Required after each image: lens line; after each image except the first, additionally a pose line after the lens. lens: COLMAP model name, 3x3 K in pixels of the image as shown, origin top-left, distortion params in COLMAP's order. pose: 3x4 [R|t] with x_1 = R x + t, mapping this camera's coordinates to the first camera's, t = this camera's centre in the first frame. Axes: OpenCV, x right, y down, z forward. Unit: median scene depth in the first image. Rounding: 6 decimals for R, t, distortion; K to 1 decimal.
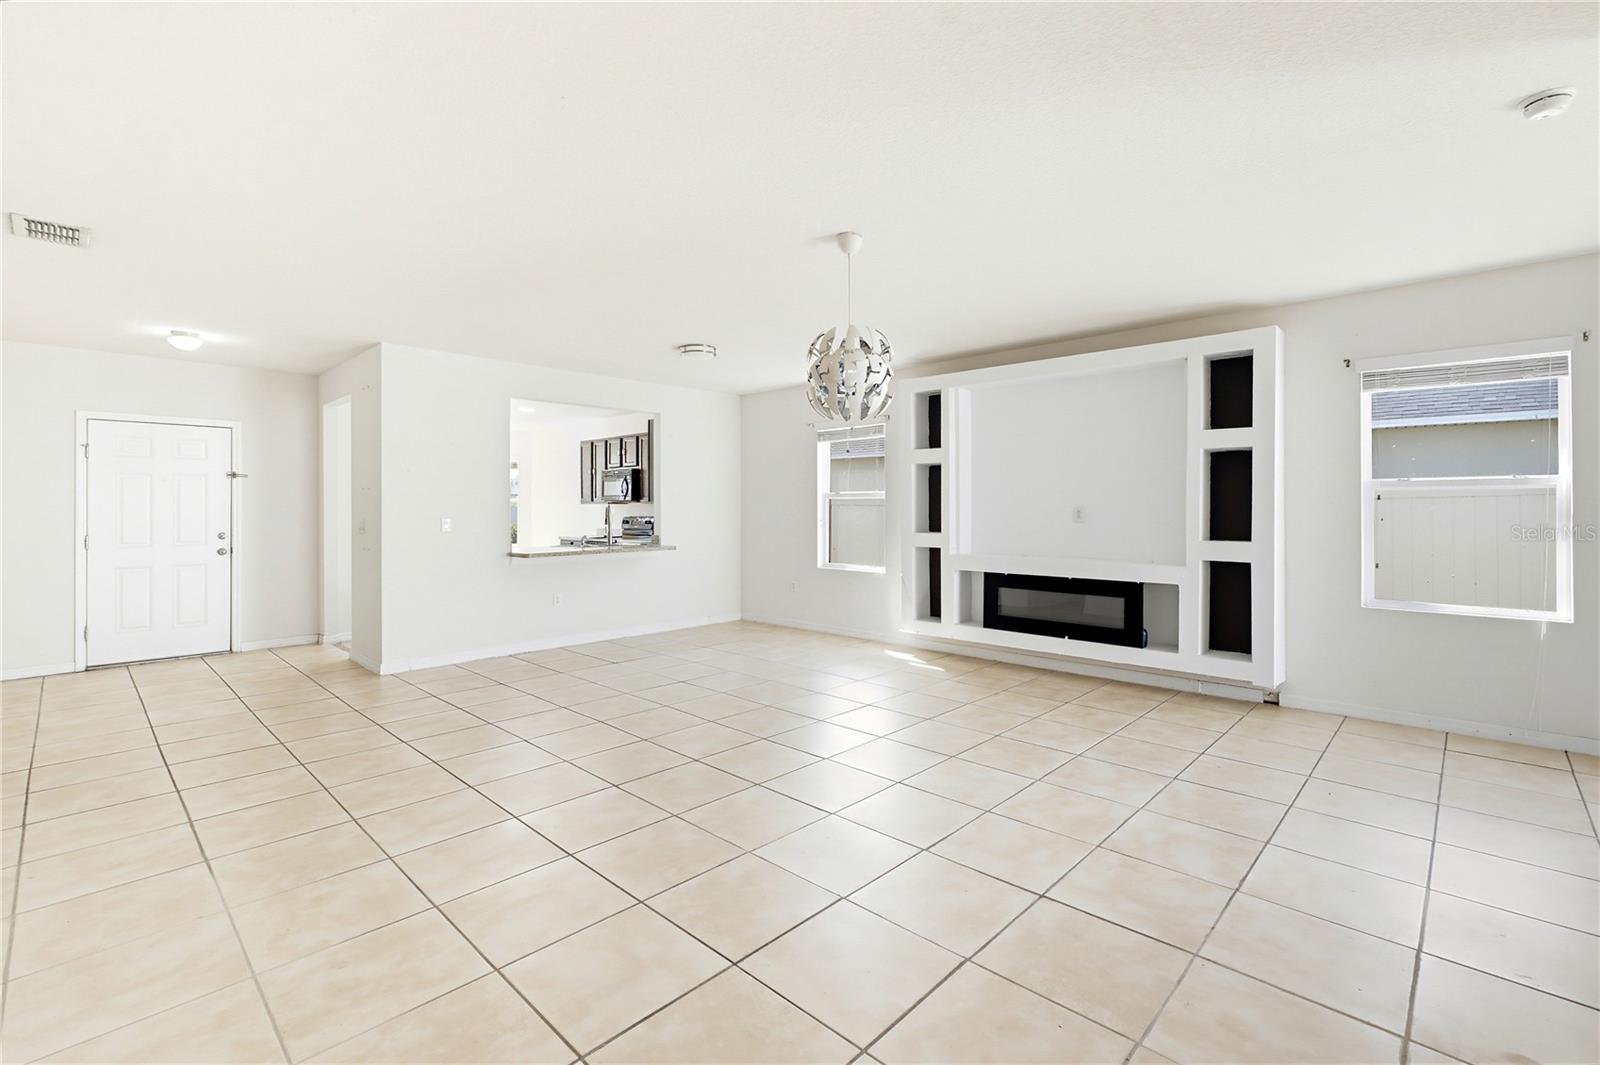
lens RADIAL K [[702.0, 0, 802.6], [0, 702.0, 510.0], [0, 0, 1]] dist [-0.034136, -0.000271]
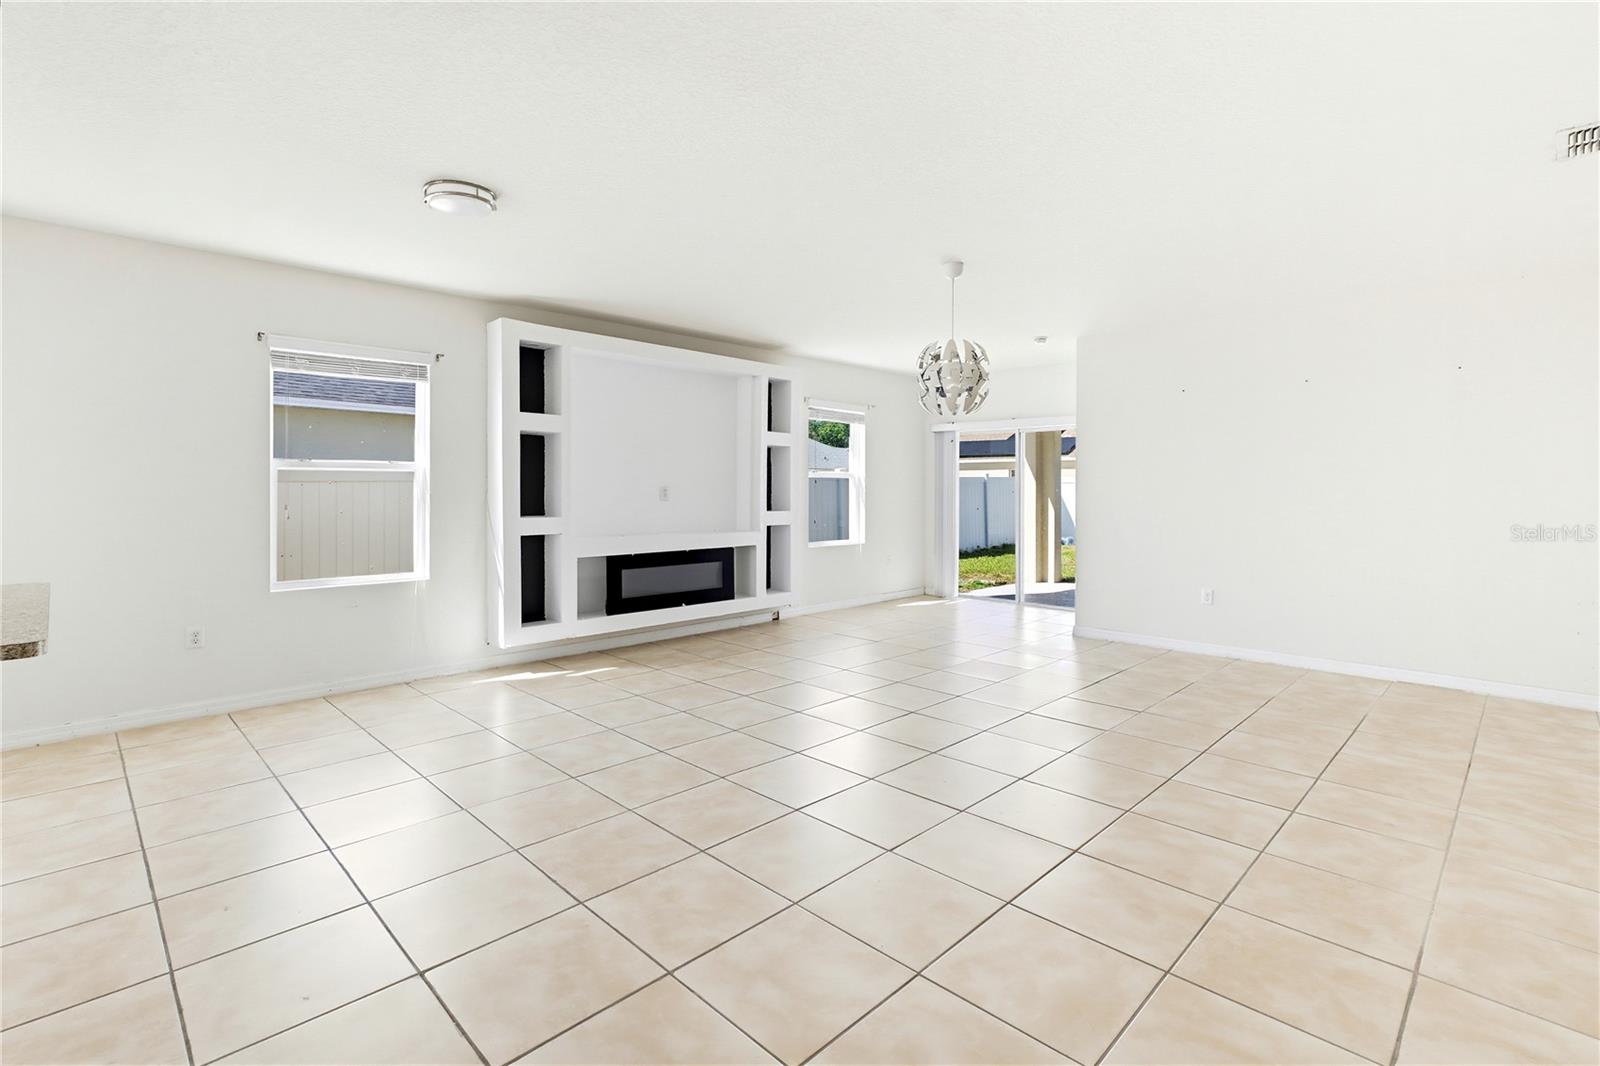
lens RADIAL K [[760.3, 0, 799.7], [0, 760.3, 490.2], [0, 0, 1]] dist [-0.000311, -0.019786]
pose [[0.027289, -0.001916, 0.999626, -0.726065], [0.001002, 0.999998, 0.001890, -0.000064], [-0.999627, 0.000950, 0.027291, 0.702977]]
